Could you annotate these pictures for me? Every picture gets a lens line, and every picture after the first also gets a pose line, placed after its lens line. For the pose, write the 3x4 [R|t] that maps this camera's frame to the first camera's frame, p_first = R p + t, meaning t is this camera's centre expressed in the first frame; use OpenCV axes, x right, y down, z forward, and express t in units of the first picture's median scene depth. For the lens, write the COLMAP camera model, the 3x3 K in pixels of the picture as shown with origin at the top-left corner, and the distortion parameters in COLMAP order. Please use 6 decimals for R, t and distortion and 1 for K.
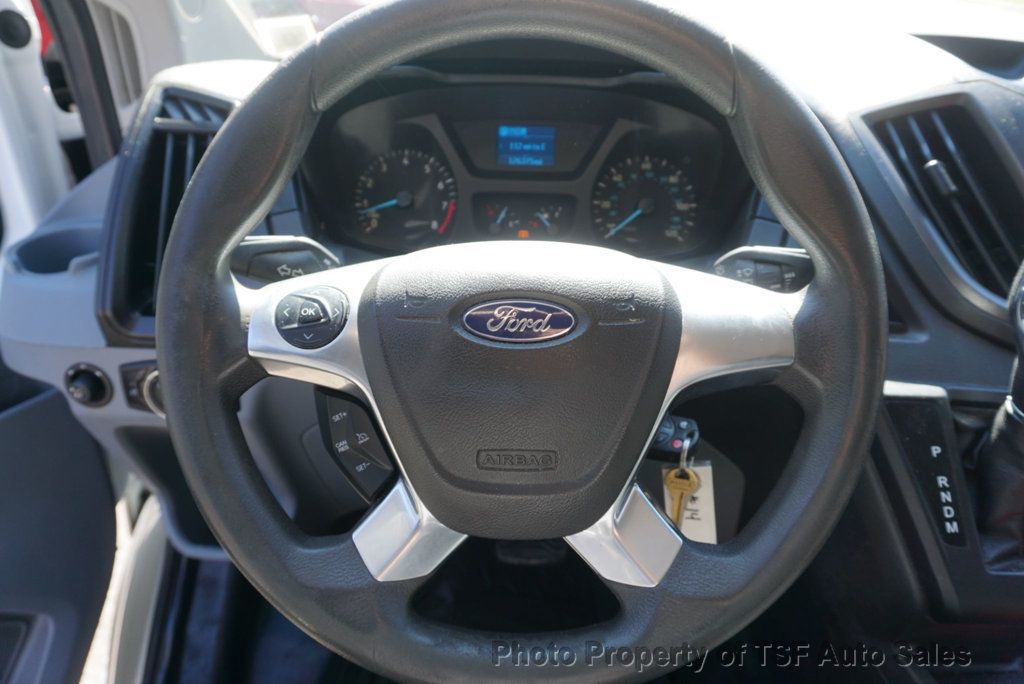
lens RADIAL K [[690.5, 0, 512.0], [0, 690.5, 342.0], [0, 0, 1]] dist [0.000288, 0.000657]
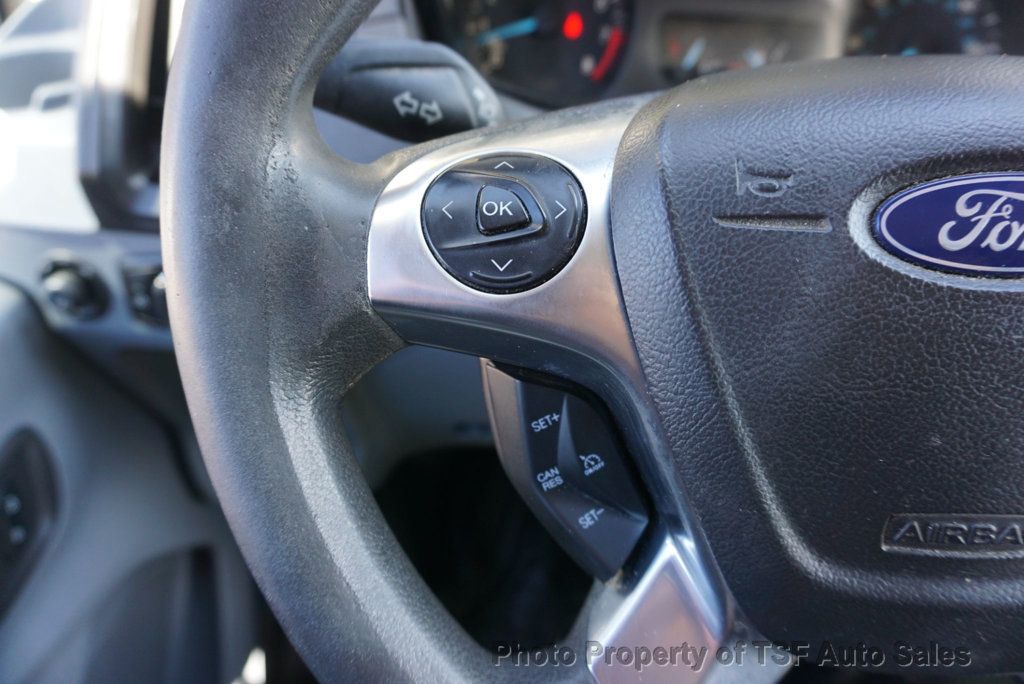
lens RADIAL K [[690.5, 0, 512.0], [0, 690.5, 342.0], [0, 0, 1]] dist [0.000288, 0.000657]
pose [[0.999912, -0.011656, -0.006355, -0.291722], [0.012479, 0.988567, 0.150268, -0.026678], [0.004531, -0.150334, 0.988625, 0.557614]]
